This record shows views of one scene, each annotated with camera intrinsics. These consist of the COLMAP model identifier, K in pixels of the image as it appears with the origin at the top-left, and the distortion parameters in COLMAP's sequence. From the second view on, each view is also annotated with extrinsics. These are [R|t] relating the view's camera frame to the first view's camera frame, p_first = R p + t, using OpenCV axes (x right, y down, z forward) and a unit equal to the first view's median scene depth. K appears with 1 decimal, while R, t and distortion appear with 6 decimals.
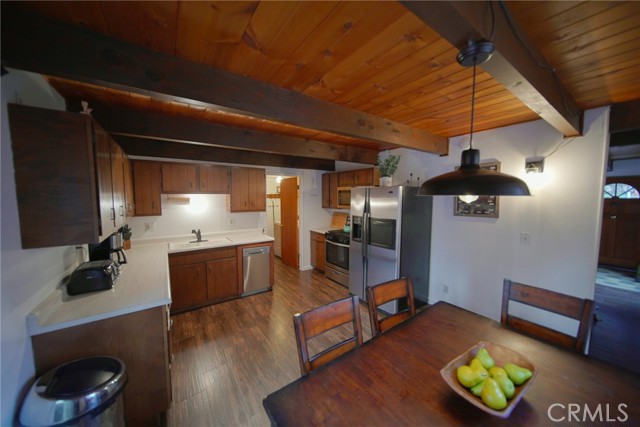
lens RADIAL K [[224.8, 0, 321.1], [0, 224.8, 212.2], [0, 0, 1]] dist [-0.007138, -0.000010]
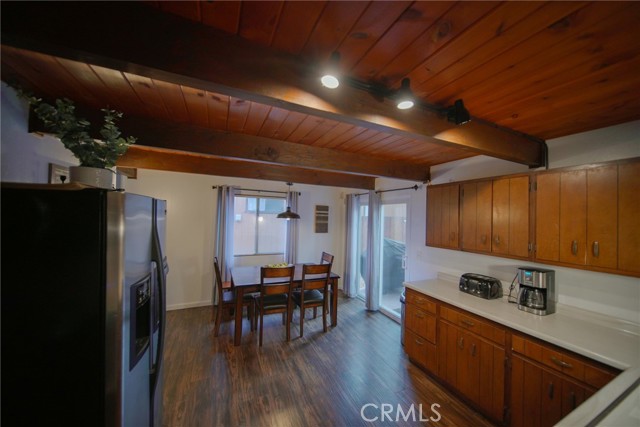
lens RADIAL K [[224.8, 0, 320.3], [0, 224.8, 213.1], [0, 0, 1]] dist [-0.007138, -0.000010]
pose [[-0.984316, -0.023745, 0.174810, -0.159025], [-0.013769, 0.998218, 0.058058, -0.107755], [-0.175878, 0.054740, -0.982889, 1.277343]]
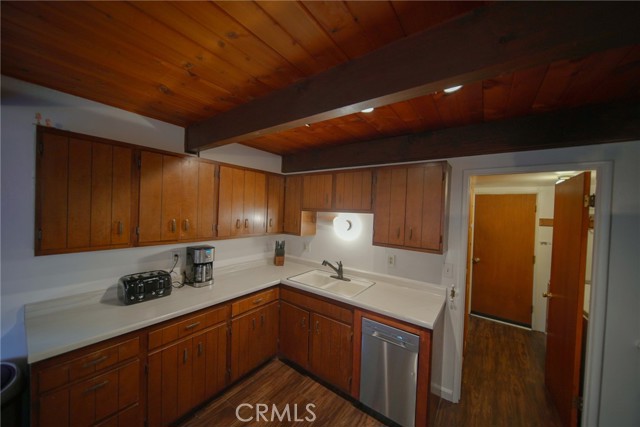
lens RADIAL K [[224.8, 0, 322.0], [0, 224.8, 214.3], [0, 0, 1]] dist [-0.007138, -0.000010]
pose [[0.324064, 0.026836, -0.945654, 0.117052], [-0.105345, 0.994404, -0.007881, -0.064119], [0.940152, 0.102174, 0.325078, 0.729937]]
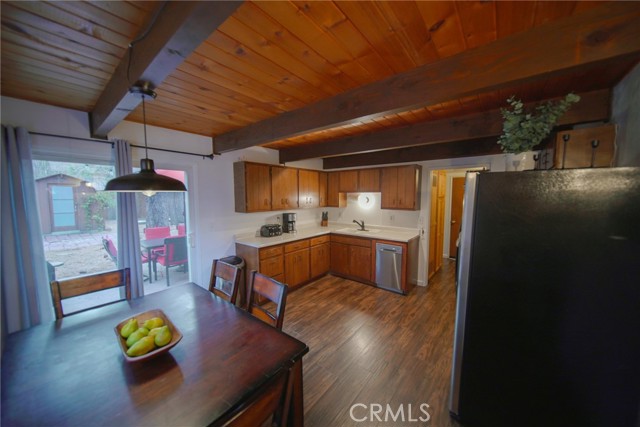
lens RADIAL K [[224.8, 0, 321.5], [0, 224.8, 213.0], [0, 0, 1]] dist [-0.007138, -0.000010]
pose [[0.273002, 0.076937, -0.958932, 0.626865], [-0.070666, 0.995708, 0.059770, -0.026281], [0.959415, 0.051447, 0.277267, 0.447158]]
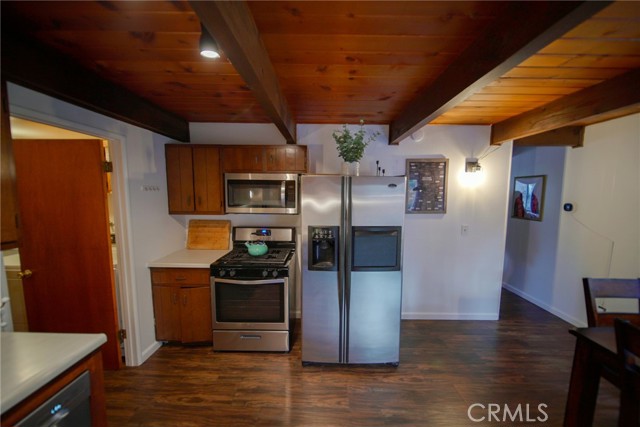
lens RADIAL K [[224.8, 0, 320.5], [0, 224.8, 212.2], [0, 0, 1]] dist [-0.007138, -0.000010]
pose [[0.579014, -0.066507, 0.812601, -0.300055], [0.050033, 0.997687, 0.046004, -0.043419], [-0.813781, 0.014019, 0.581002, 0.672864]]
